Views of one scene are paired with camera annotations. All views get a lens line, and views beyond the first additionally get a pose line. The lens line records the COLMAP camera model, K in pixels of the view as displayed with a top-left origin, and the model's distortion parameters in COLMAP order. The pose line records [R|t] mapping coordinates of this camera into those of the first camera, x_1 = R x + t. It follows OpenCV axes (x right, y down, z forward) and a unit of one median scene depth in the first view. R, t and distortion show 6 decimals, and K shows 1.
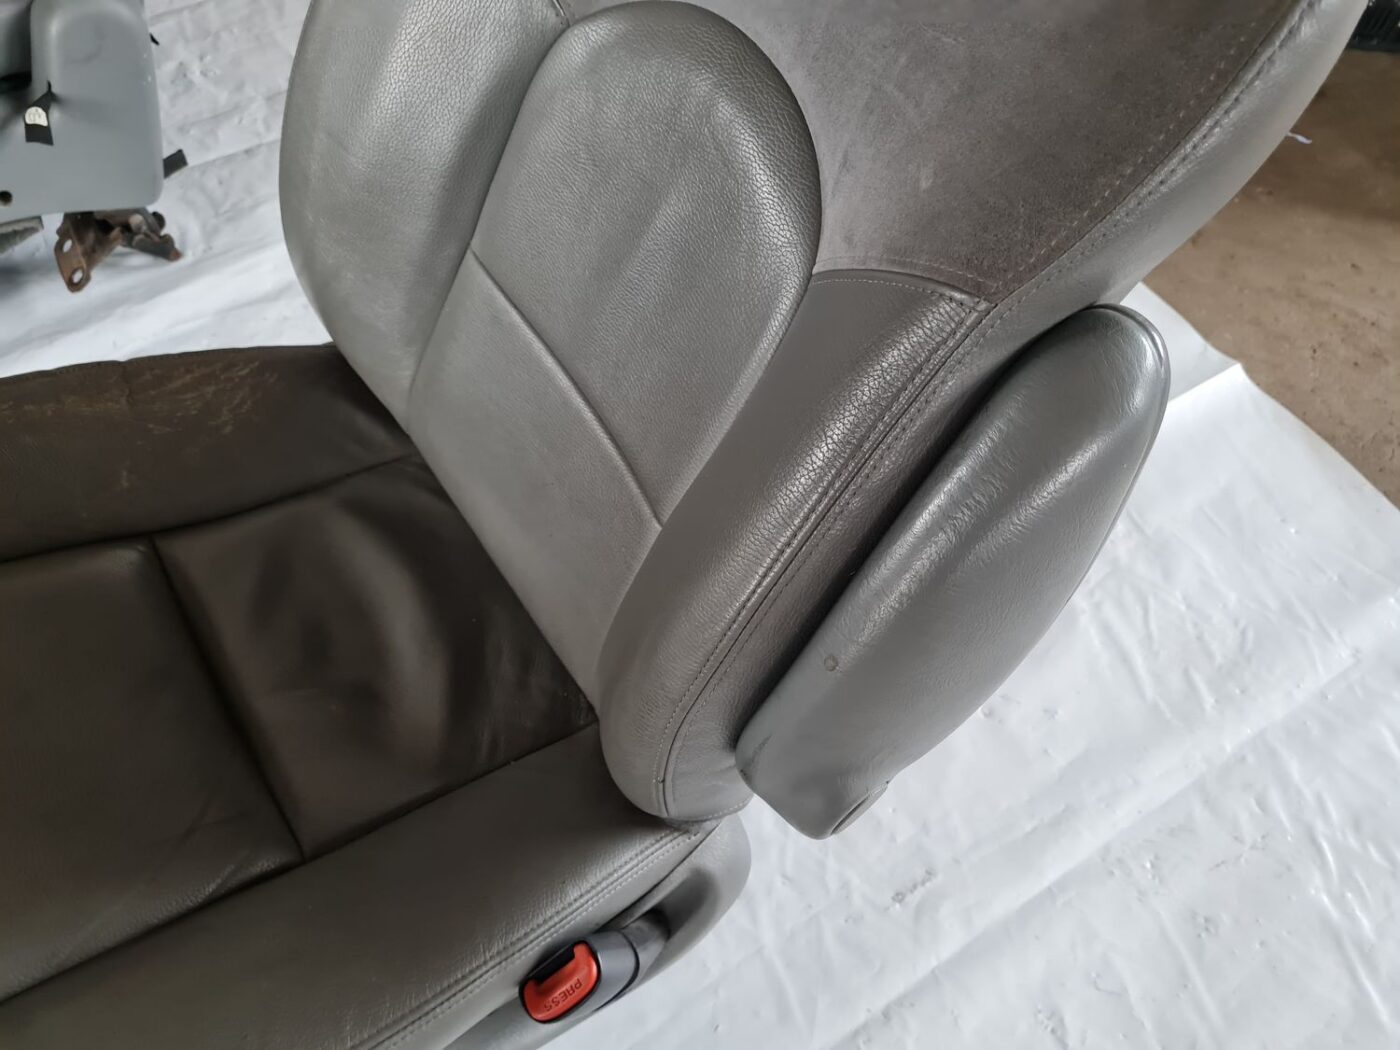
lens RADIAL K [[1097.3, 0, 700.0], [0, 1097.3, 525.0], [0, 0, 1]] dist [0.019503, -0.012043]
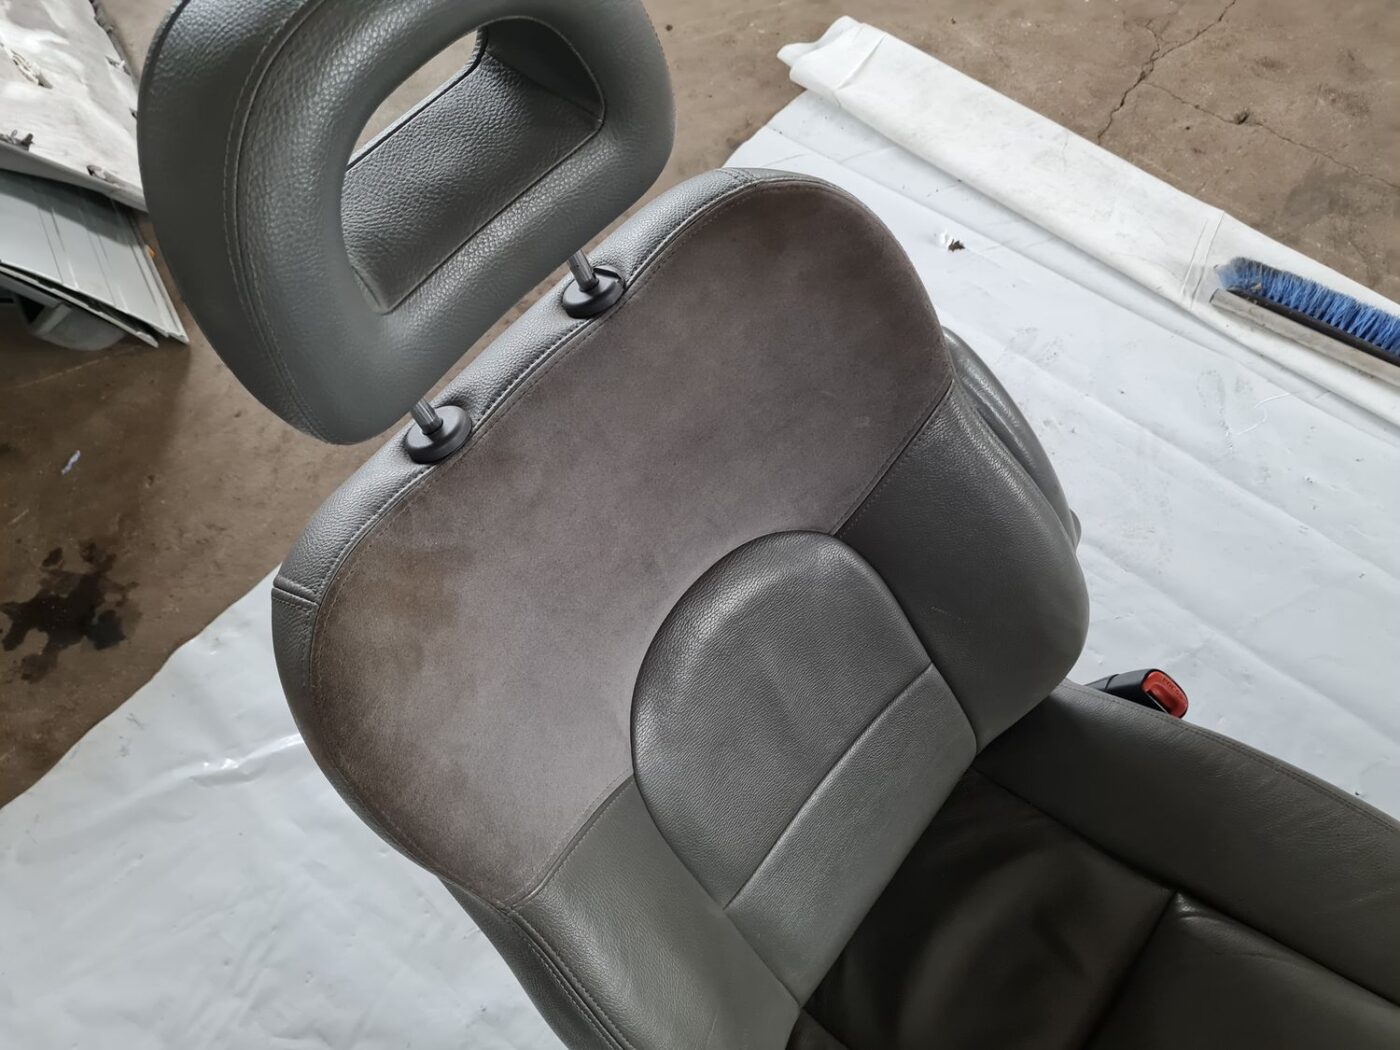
lens RADIAL K [[1097.3, 0, 700.0], [0, 1097.3, 525.0], [0, 0, 1]] dist [0.019503, -0.012043]
pose [[-0.286116, -0.838904, 0.463010, -0.241094], [0.846293, 0.005367, 0.532690, -0.535394], [-0.449361, 0.544254, 0.708423, -0.003045]]
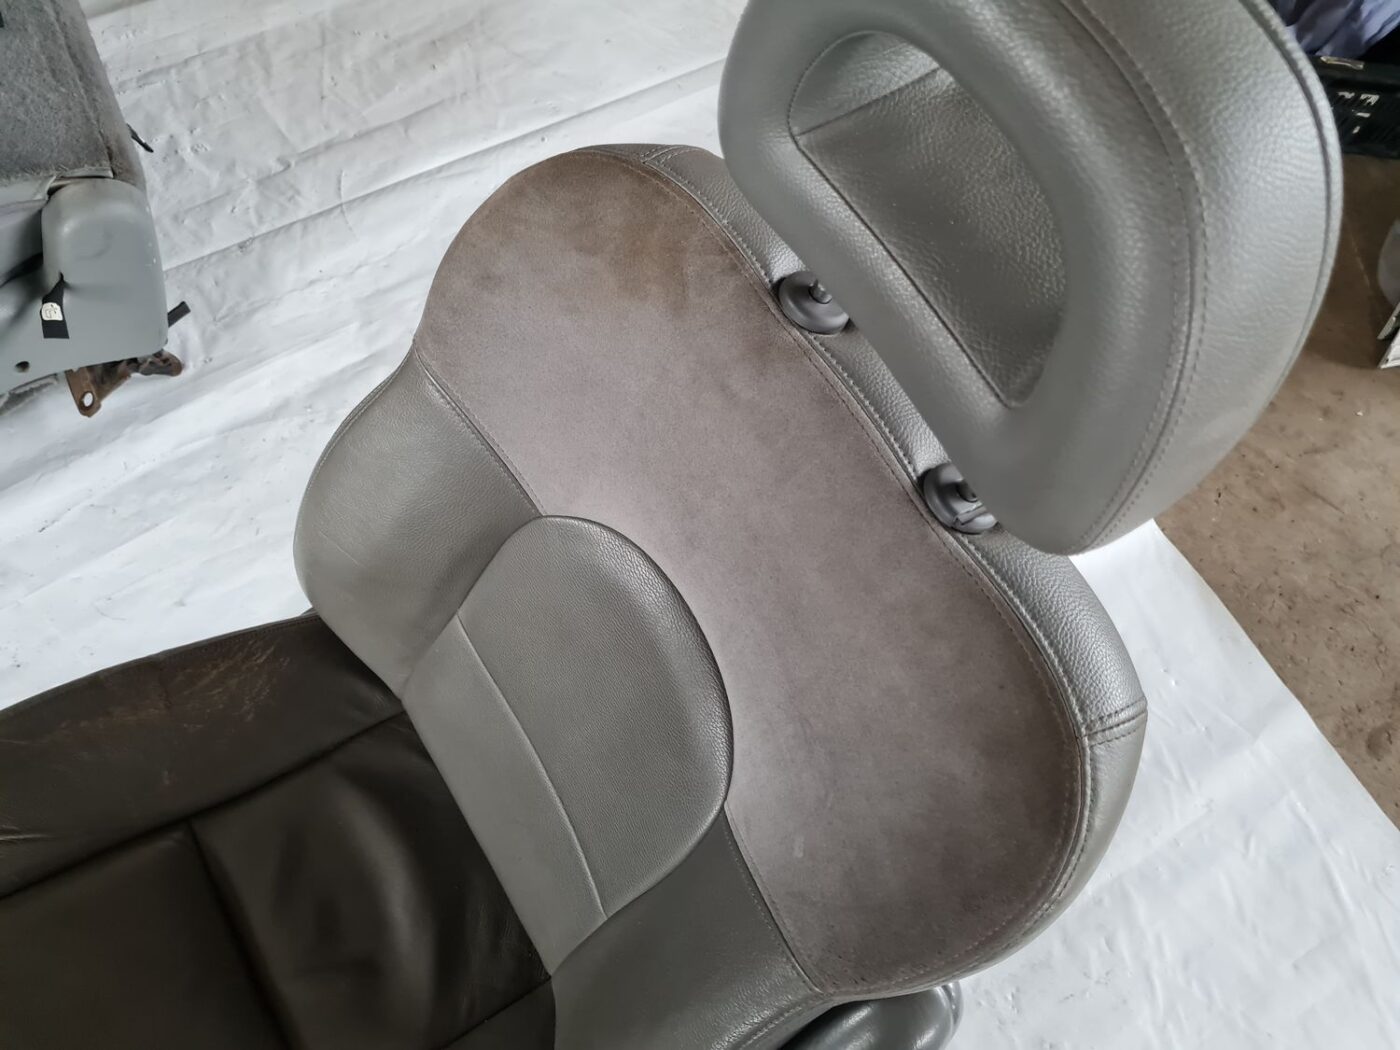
lens RADIAL K [[1095.9, 0, 702.0], [0, 1095.9, 495.6], [0, 0, 1]] dist [0.026761, -0.006024]
pose [[0.999007, 0.038325, 0.022707, 0.014957], [-0.041386, 0.987075, 0.154821, -0.351150], [-0.016480, -0.155607, 0.987682, -0.096534]]
